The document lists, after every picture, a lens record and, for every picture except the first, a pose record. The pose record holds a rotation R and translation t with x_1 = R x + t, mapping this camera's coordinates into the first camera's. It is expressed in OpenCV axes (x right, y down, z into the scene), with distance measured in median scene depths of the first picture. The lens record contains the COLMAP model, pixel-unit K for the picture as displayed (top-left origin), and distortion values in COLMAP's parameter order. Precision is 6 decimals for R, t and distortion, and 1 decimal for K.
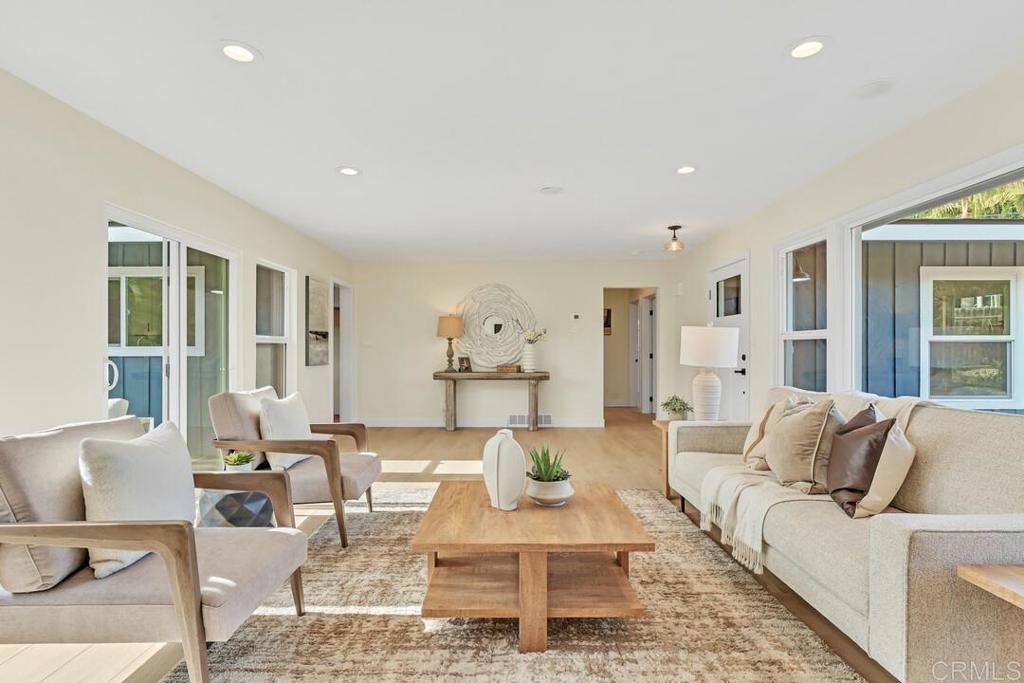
lens RADIAL K [[512.0, 0, 510.3], [0, 512.0, 347.2], [0, 0, 1]] dist [-0.000871, 0.000204]
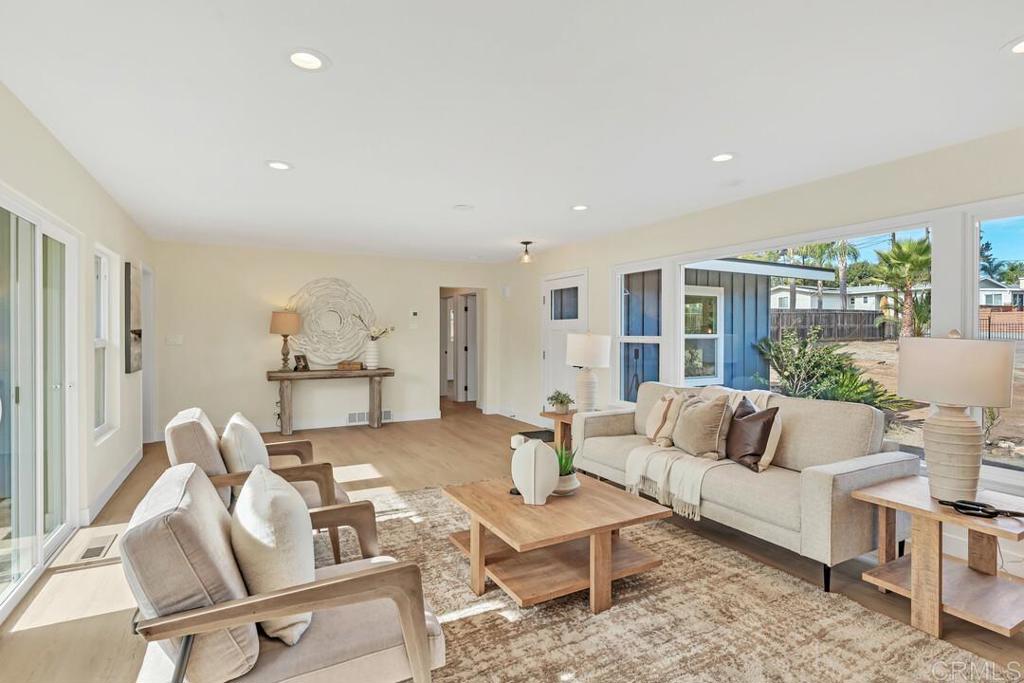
lens RADIAL K [[509.7, 0, 512.0], [0, 509.7, 334.8], [0, 0, 1]] dist [-0.003432, 0.000366]
pose [[0.877323, -0.001203, 0.479899, -0.391385], [-0.002809, 0.999967, 0.007641, -0.051193], [-0.479892, -0.008052, 0.877291, 0.003269]]
